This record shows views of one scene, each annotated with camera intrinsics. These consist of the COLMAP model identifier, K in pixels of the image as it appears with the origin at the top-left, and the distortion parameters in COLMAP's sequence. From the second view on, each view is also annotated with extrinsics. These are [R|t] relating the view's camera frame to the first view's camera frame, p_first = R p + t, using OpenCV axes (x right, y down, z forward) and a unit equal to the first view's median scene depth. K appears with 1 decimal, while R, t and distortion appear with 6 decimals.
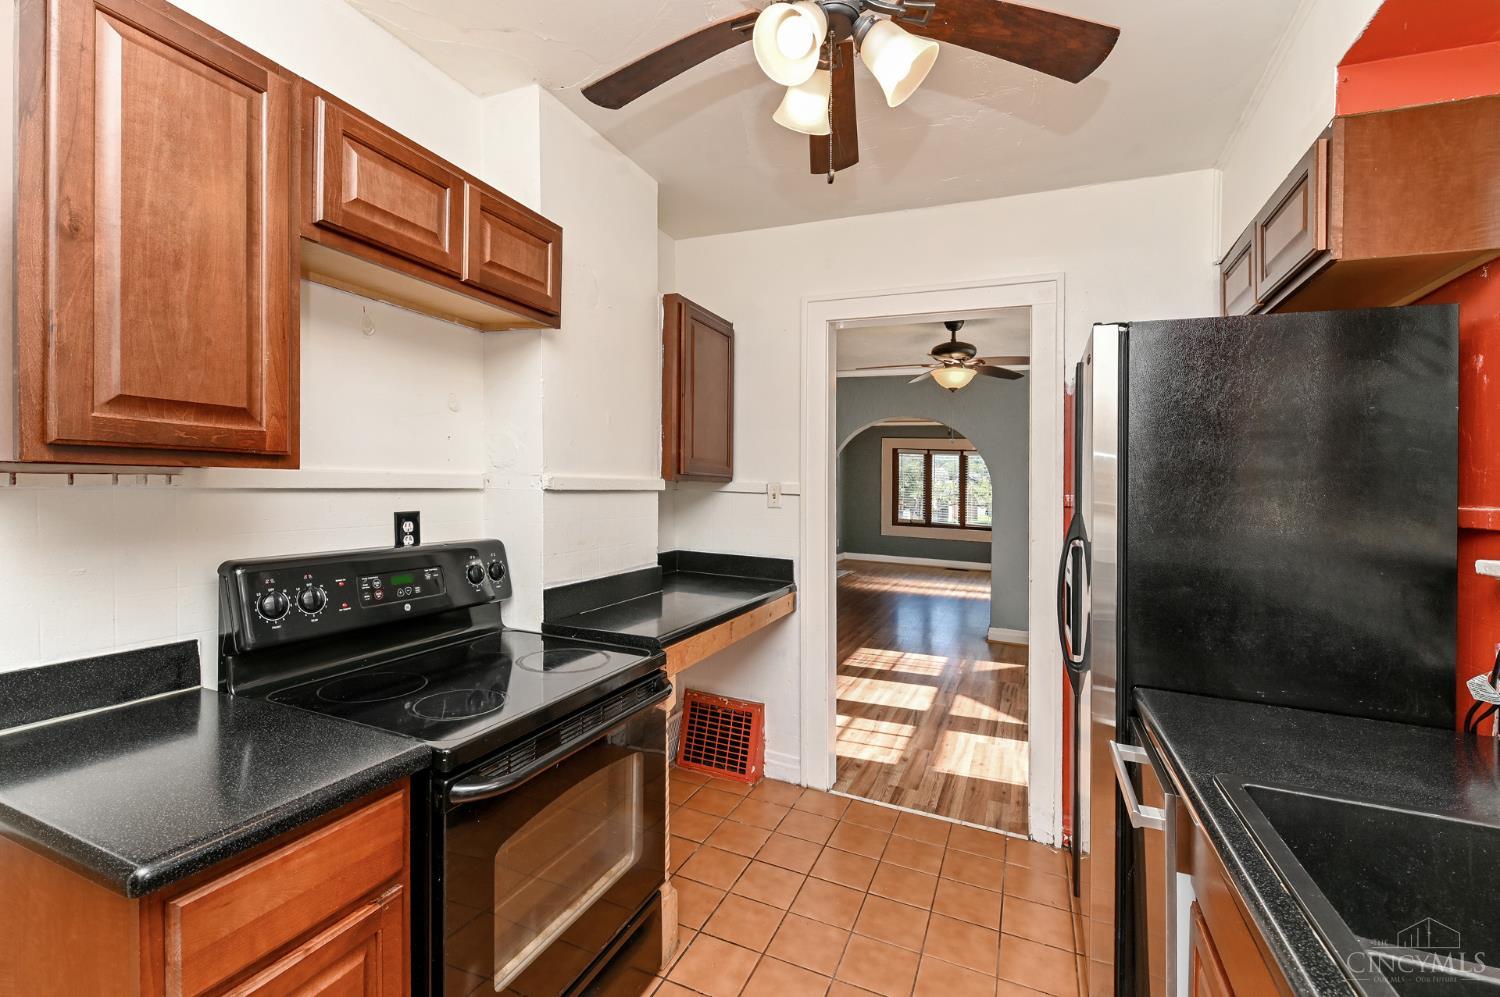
lens RADIAL K [[667.5, 0, 750.0], [0, 667.5, 498.5], [0, 0, 1]] dist [-0.001098, -0.009571]
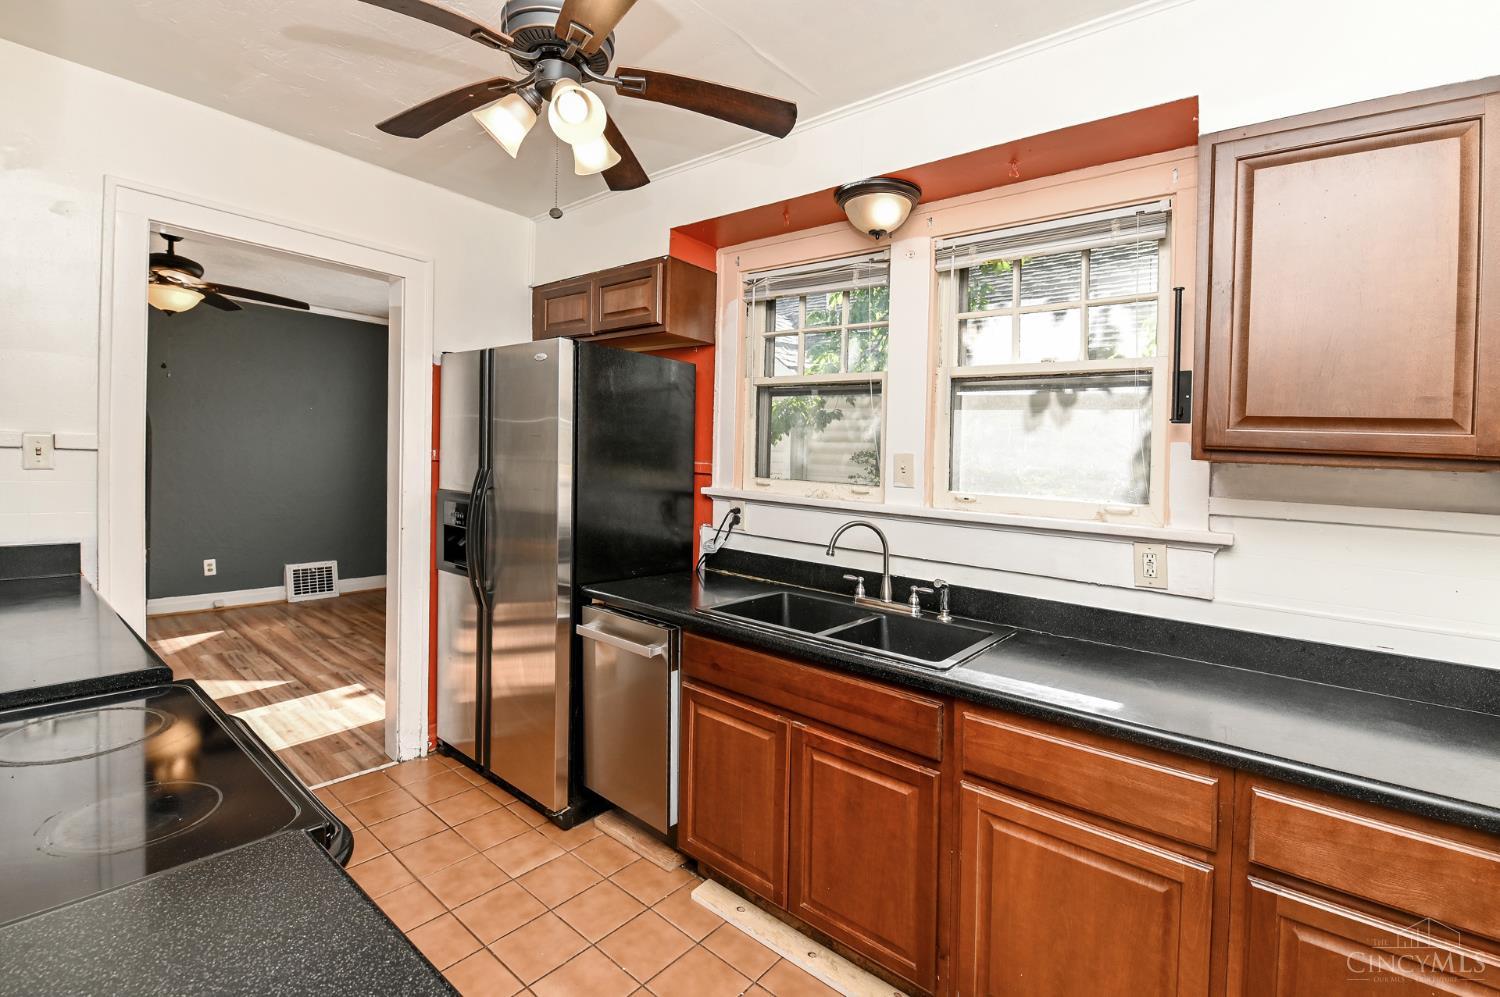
lens RADIAL K [[672.9, 0, 751.1], [0, 672.9, 443.4], [0, 0, 1]] dist [0.000552, -0.009251]
pose [[0.311533, -0.015353, 0.950111, -0.337513], [0.002433, 0.999879, 0.015359, -0.018325], [-0.950232, -0.002473, 0.311533, 0.090657]]
